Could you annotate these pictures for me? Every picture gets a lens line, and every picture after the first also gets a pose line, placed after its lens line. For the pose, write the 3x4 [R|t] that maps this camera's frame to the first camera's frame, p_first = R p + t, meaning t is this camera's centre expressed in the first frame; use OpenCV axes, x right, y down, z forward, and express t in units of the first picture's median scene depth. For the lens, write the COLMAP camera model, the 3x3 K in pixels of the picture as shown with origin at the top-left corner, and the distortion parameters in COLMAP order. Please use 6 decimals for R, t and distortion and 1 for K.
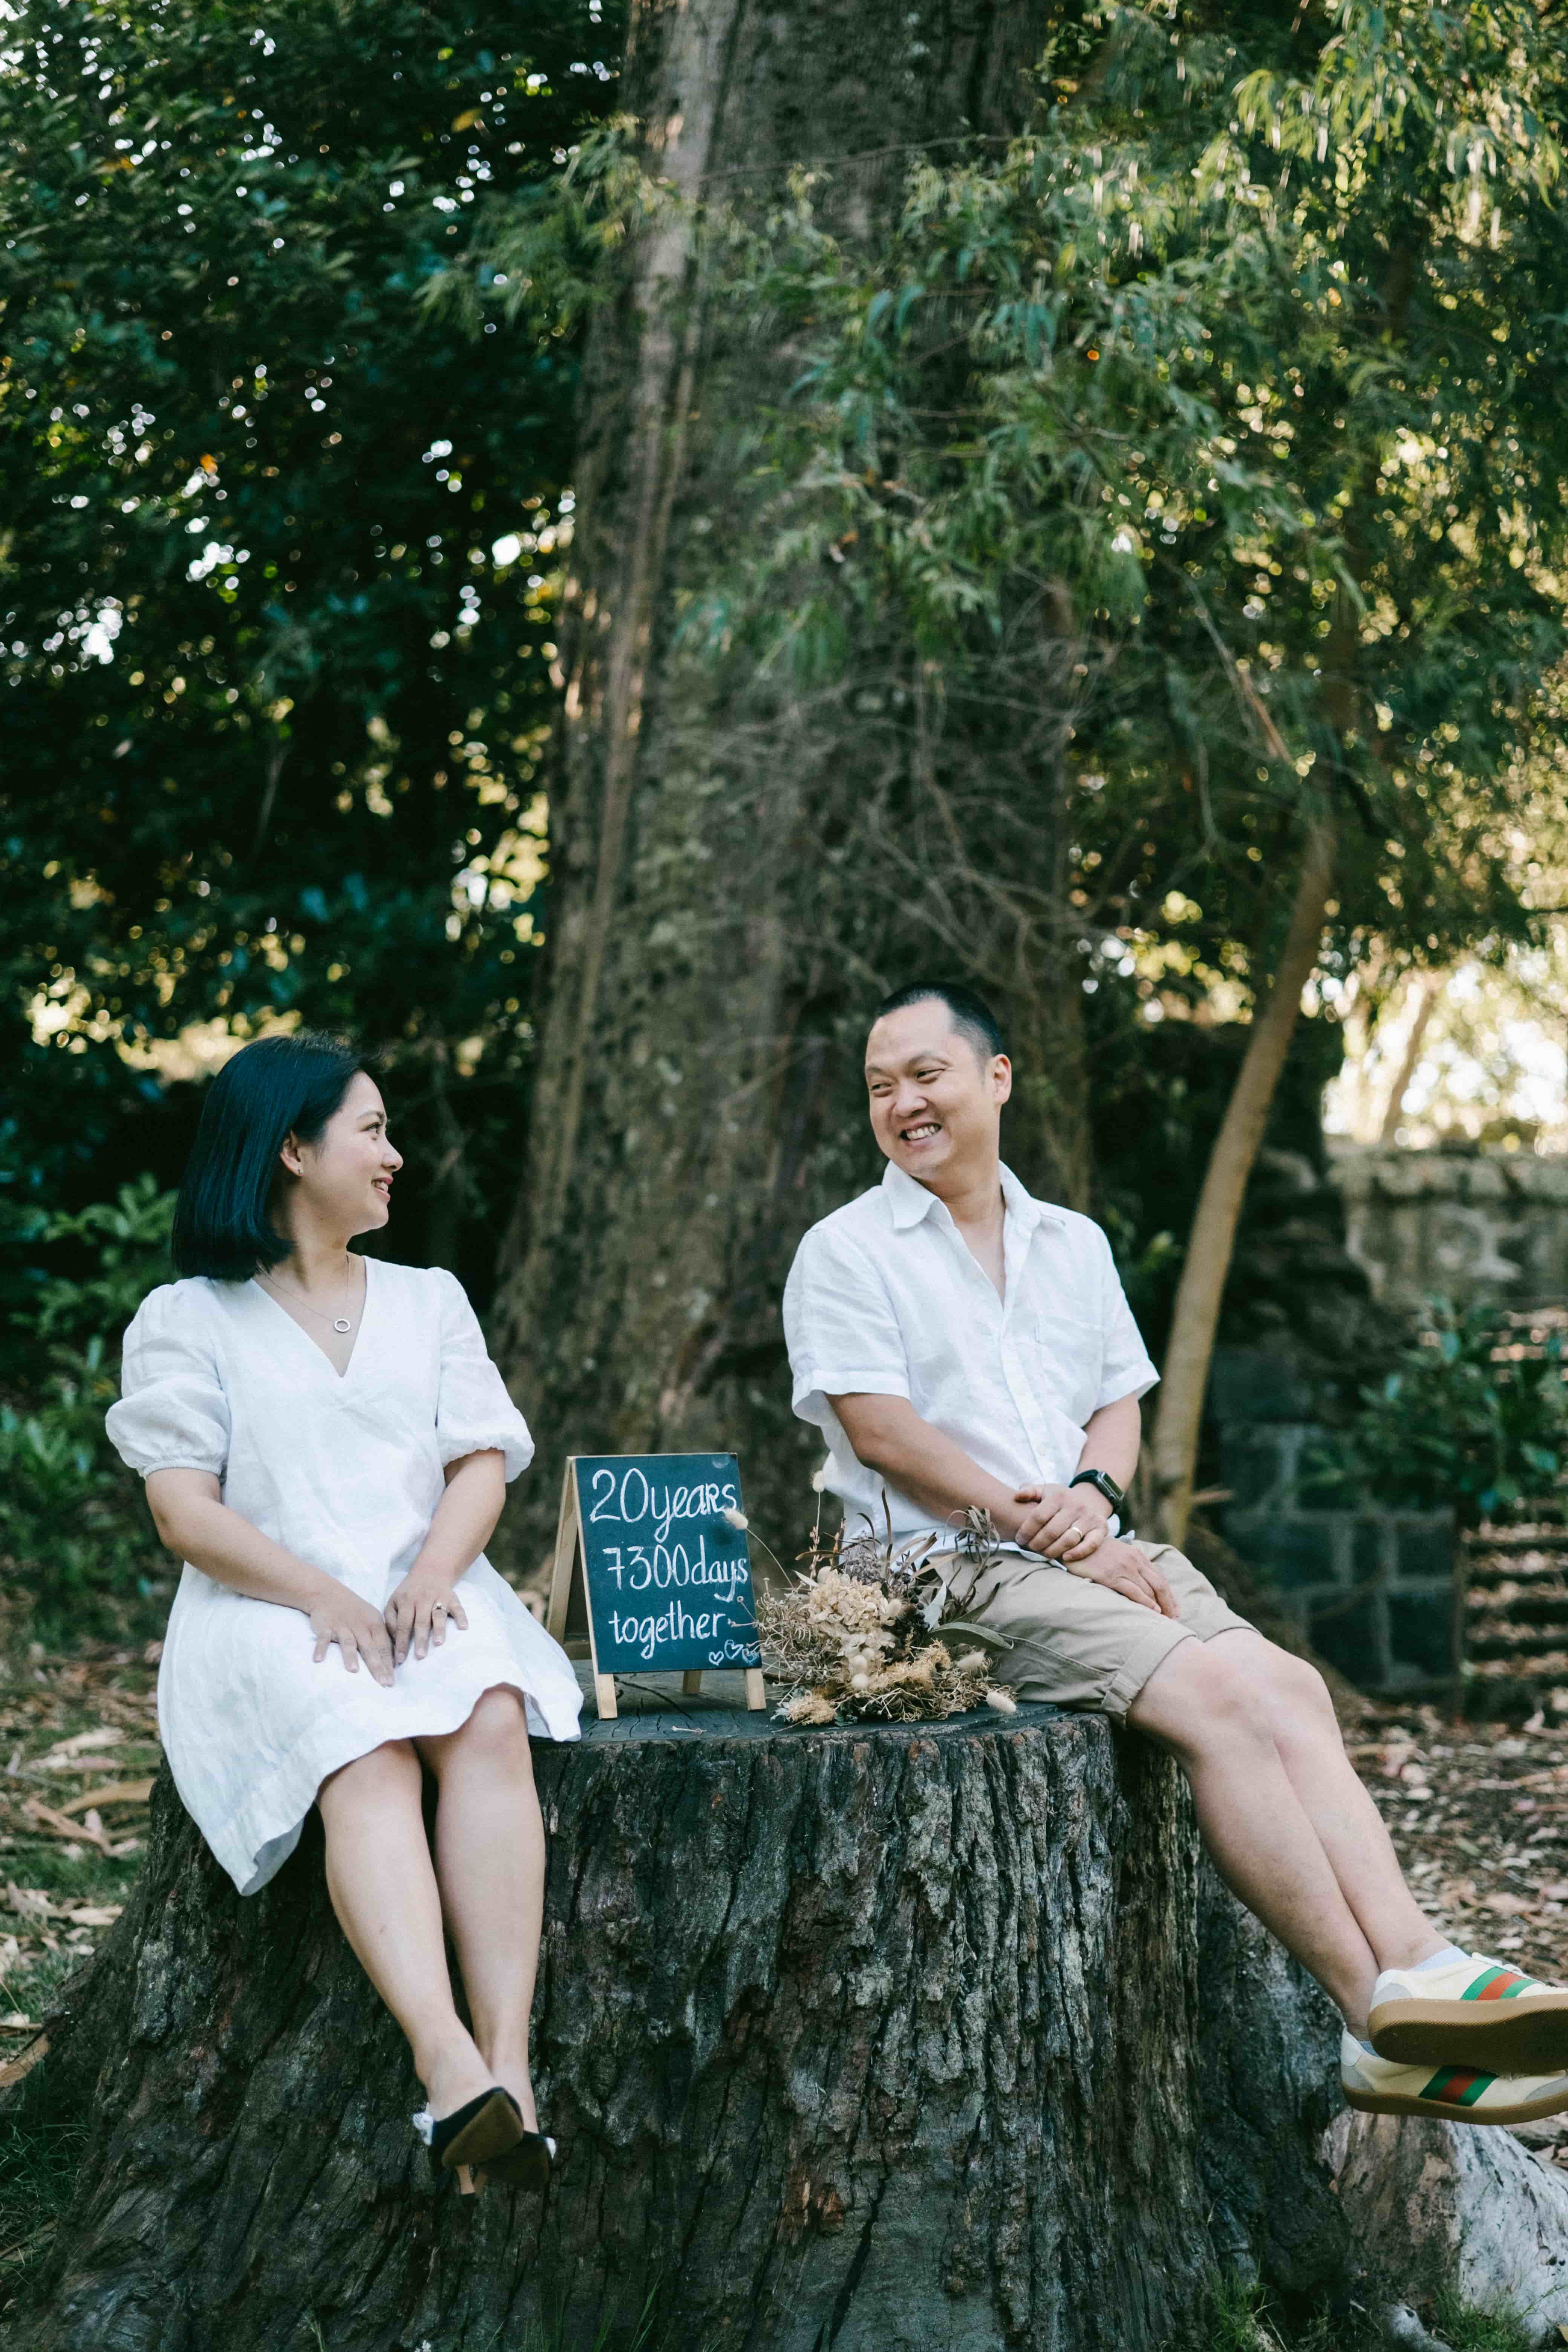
lens RADIAL K [[3657.5, 0, 702.3], [0, 3657.5, 1170.6], [0, 0, 1]] dist [0.005637, 0.000000]
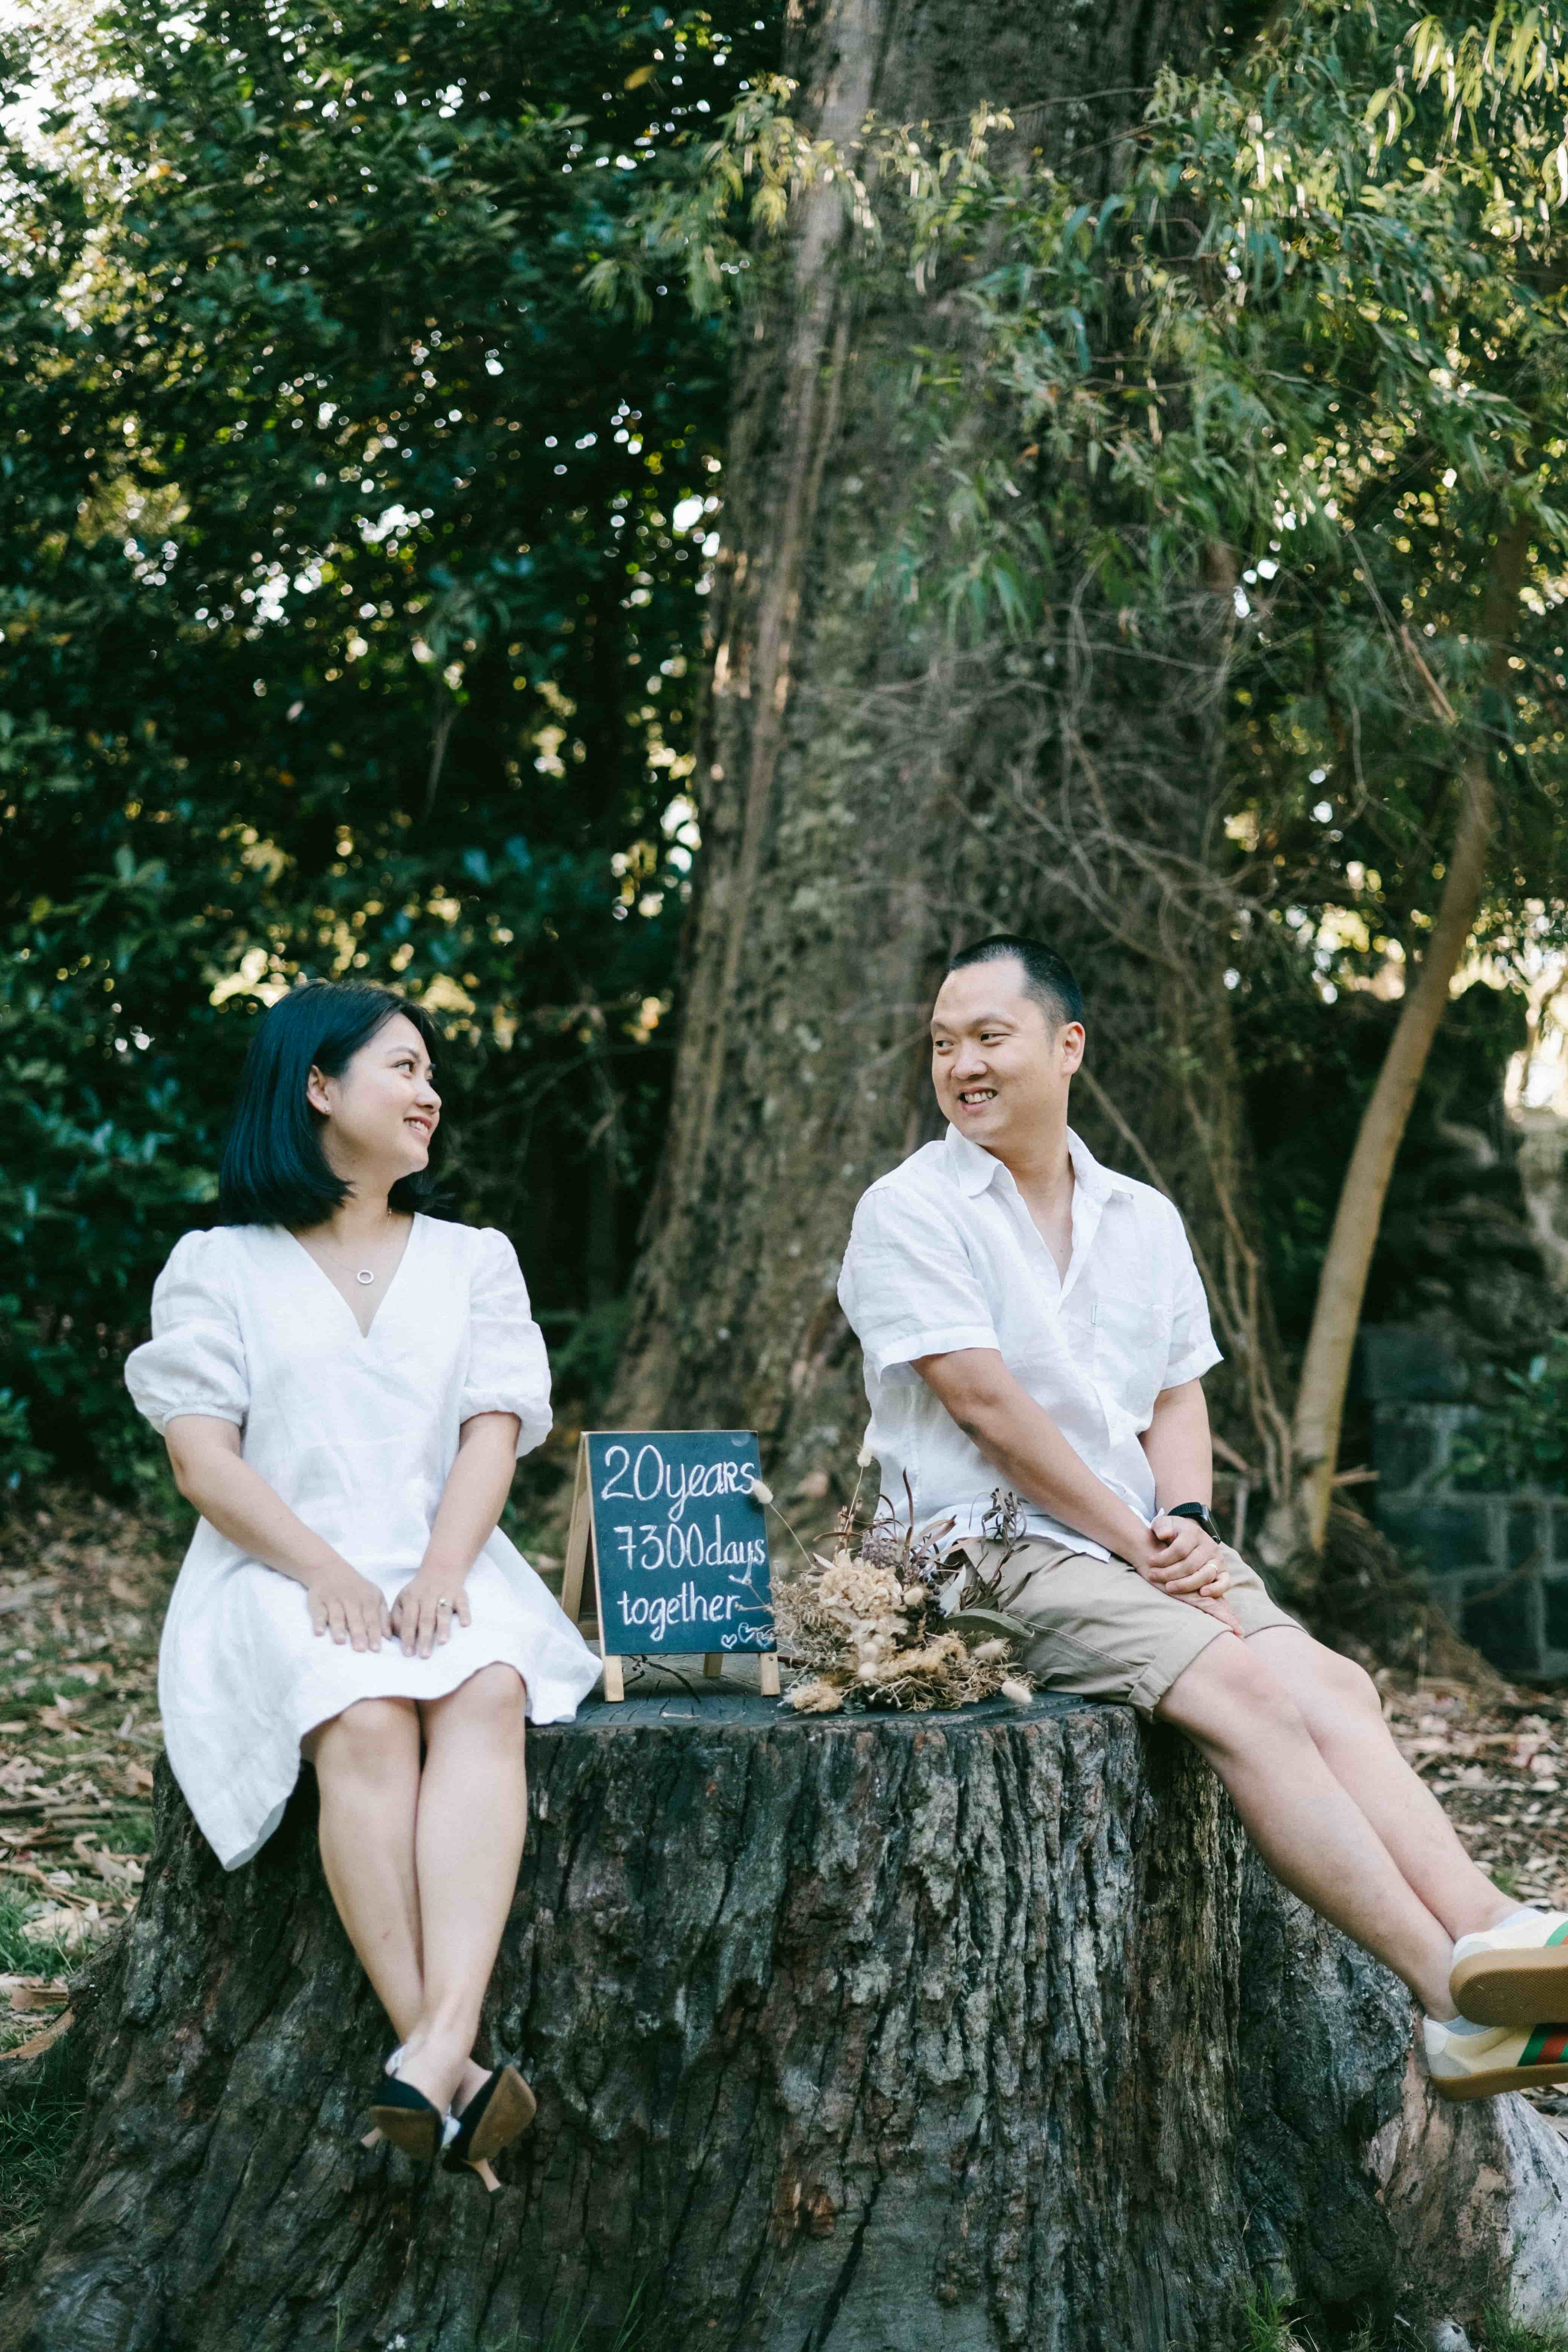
lens RADIAL K [[3657.5, 0, 717.3], [0, 3657.5, 1178.2], [0, 0, 1]] dist [0.005637, 0.000000]
pose [[0.998527, 0.012216, -0.052861, 0.050383], [-0.011630, 0.999868, 0.011385, -0.000955], [0.052994, -0.010753, 0.998537, 0.029064]]
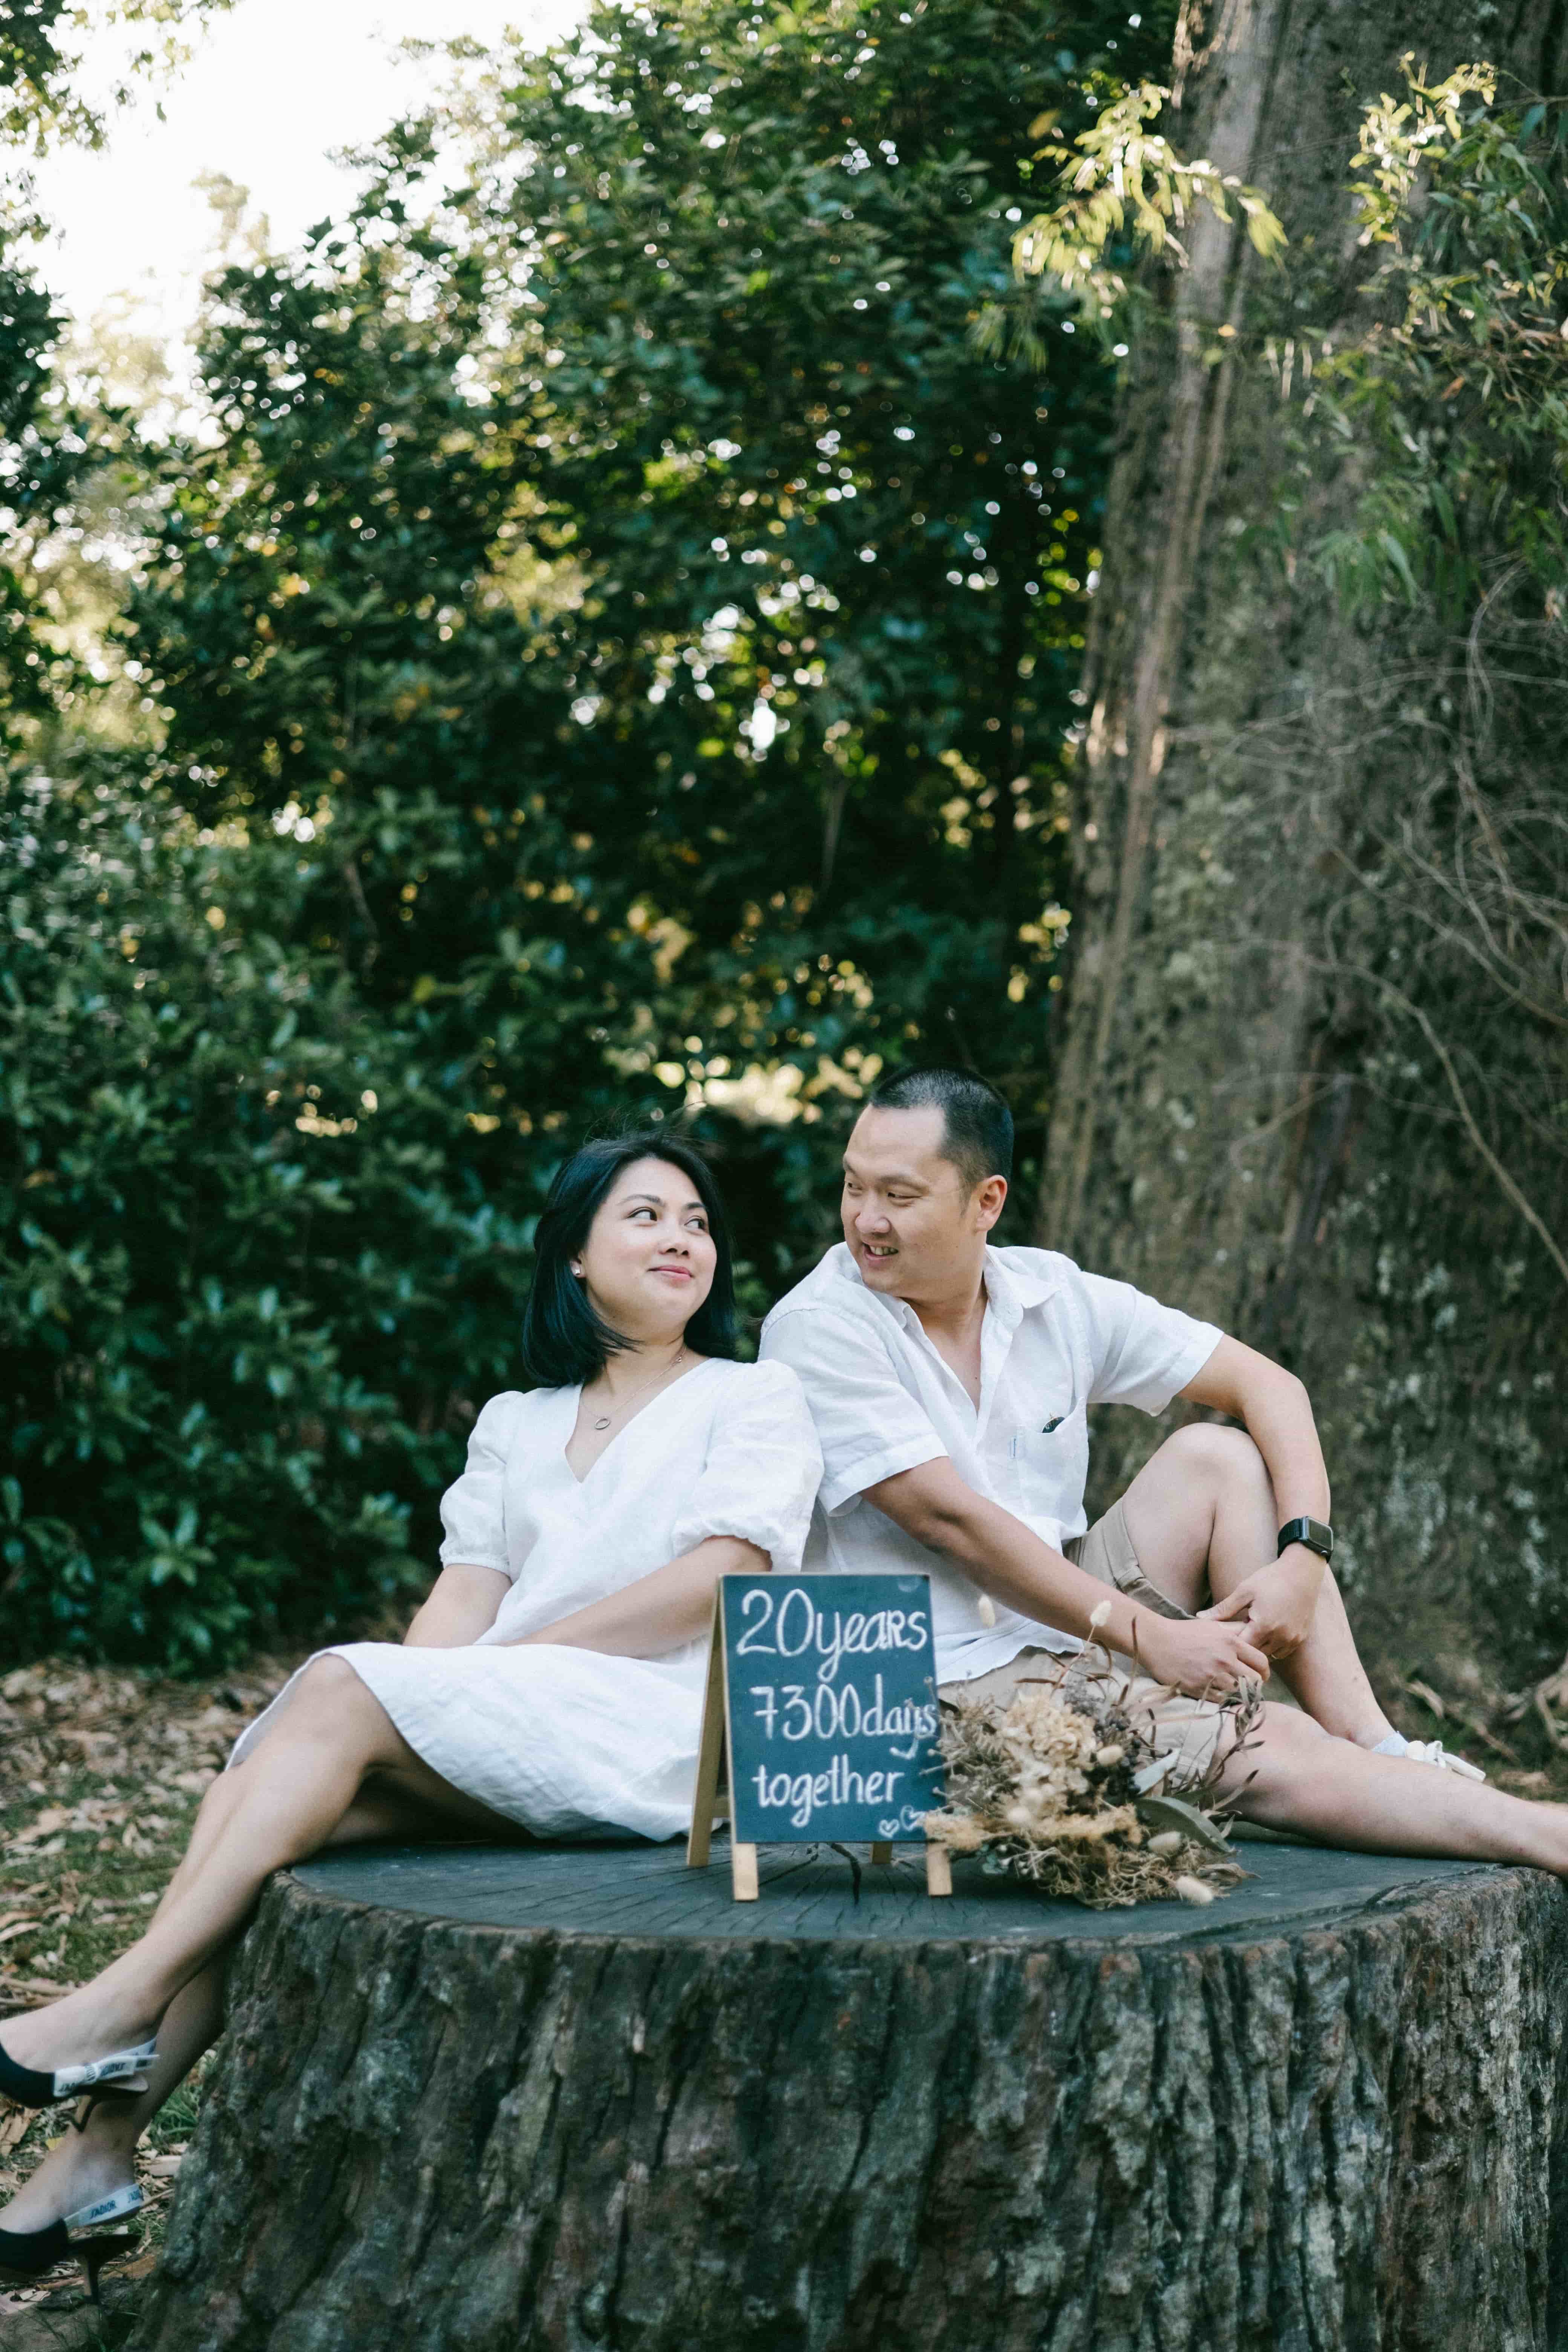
lens RADIAL K [[3657.5, 0, 662.6], [0, 3657.5, 1108.8], [0, 0, 1]] dist [0.005637, 0.000000]
pose [[0.980948, 0.003946, -0.194232, 0.109486], [-0.009805, 0.999525, -0.029214, -0.000962], [0.194024, 0.030562, 0.980521, 0.195481]]
